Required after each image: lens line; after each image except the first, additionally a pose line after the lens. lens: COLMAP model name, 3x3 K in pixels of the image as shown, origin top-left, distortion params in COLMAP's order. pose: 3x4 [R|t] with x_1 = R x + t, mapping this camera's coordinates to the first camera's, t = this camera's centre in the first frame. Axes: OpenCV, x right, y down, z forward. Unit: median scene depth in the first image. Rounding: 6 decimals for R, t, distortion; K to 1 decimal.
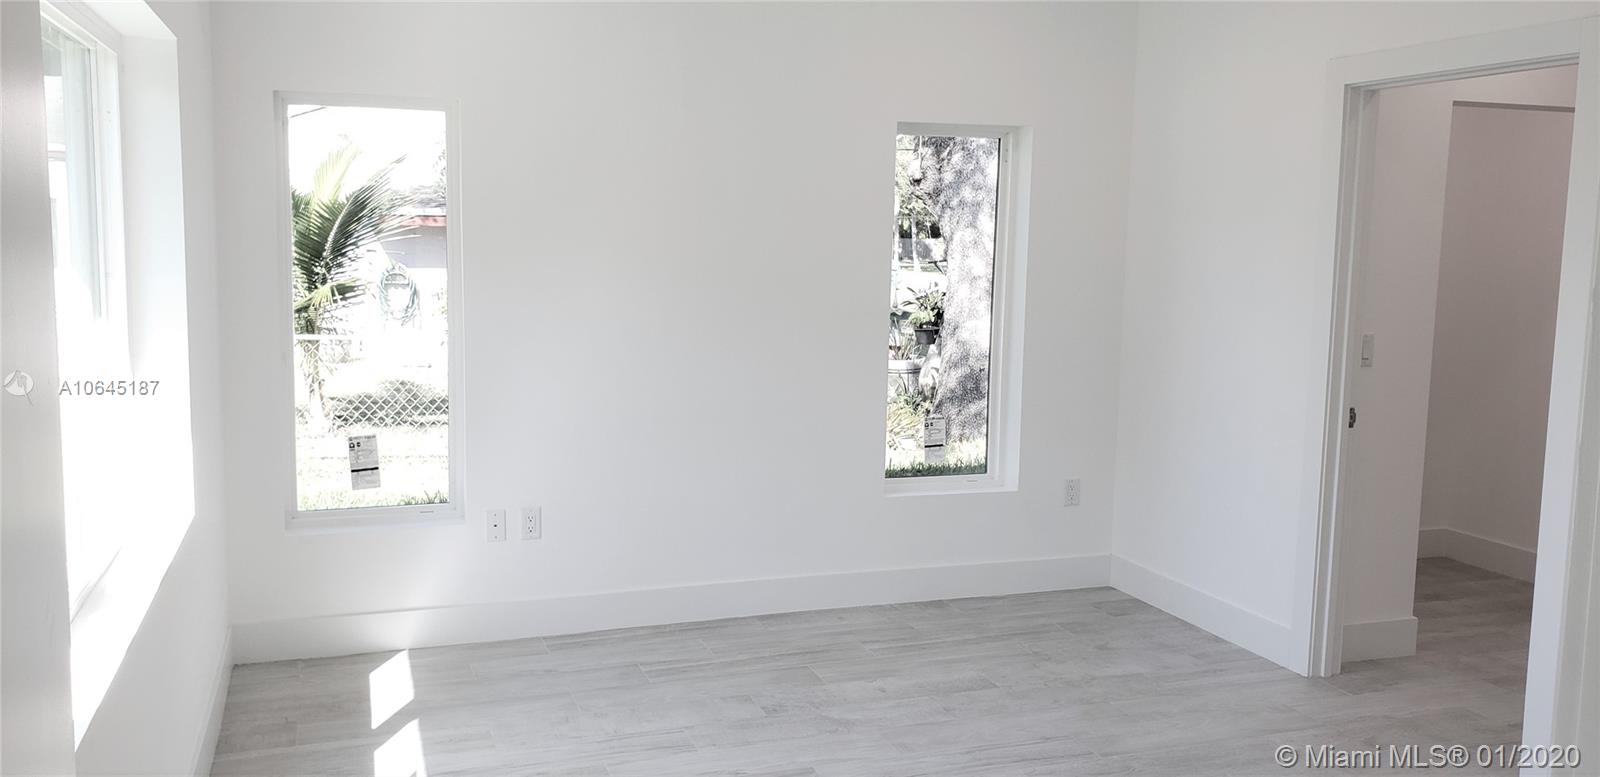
lens RADIAL K [[1241.7, 0, 781.2], [0, 1241.7, 364.8], [0, 0, 1]] dist [0.037717, -0.000397]
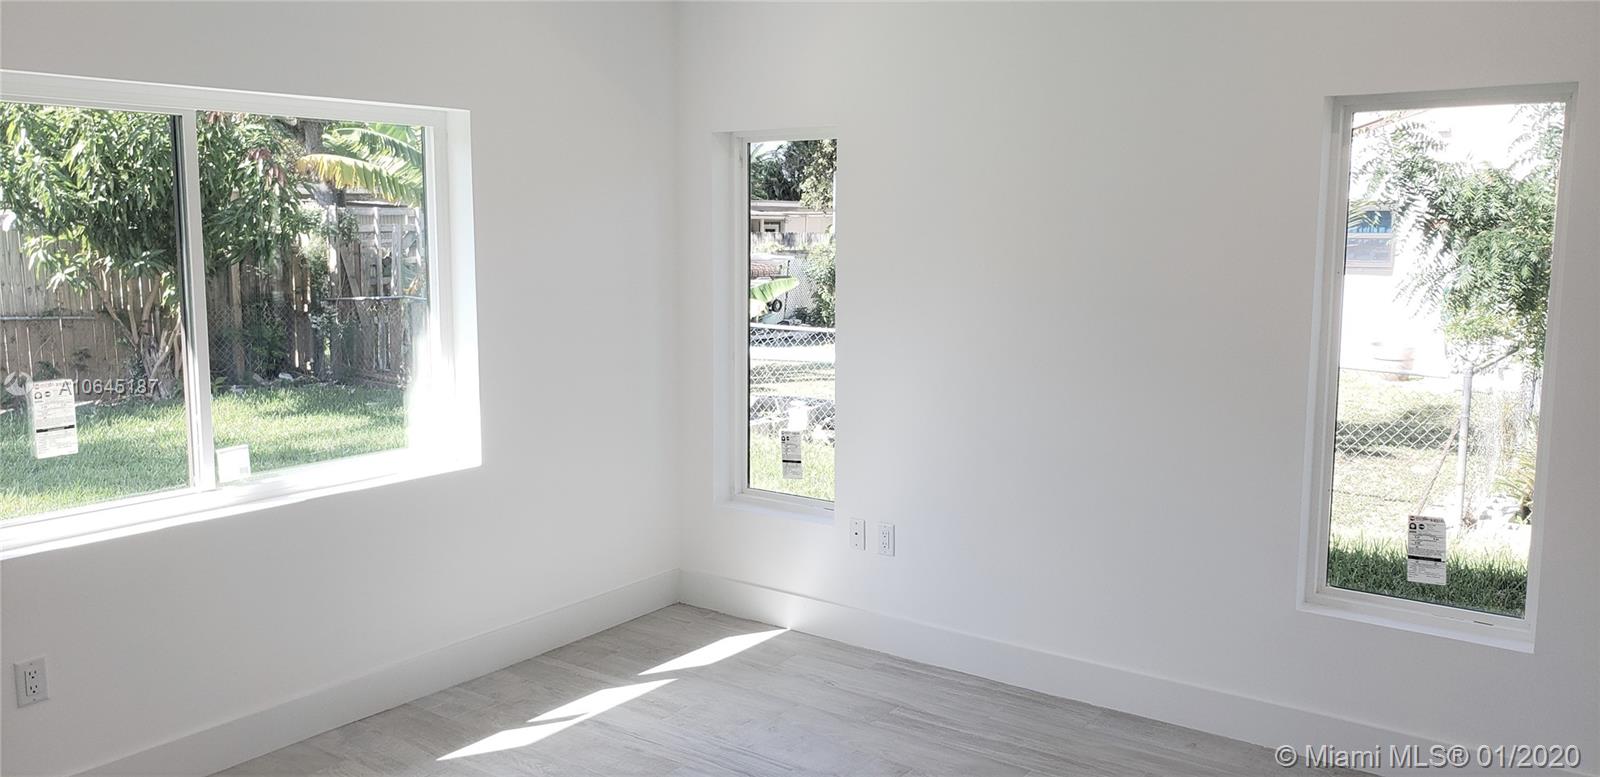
lens RADIAL K [[1246.7, 0, 800.0], [0, 1246.7, 388.5], [0, 0, 1]] dist [0.126868, -0.301258]
pose [[0.578207, 0.097513, -0.810042, 0.570618], [-0.090442, 0.994374, 0.055146, -0.042364], [0.810862, 0.041376, 0.583773, 0.363624]]
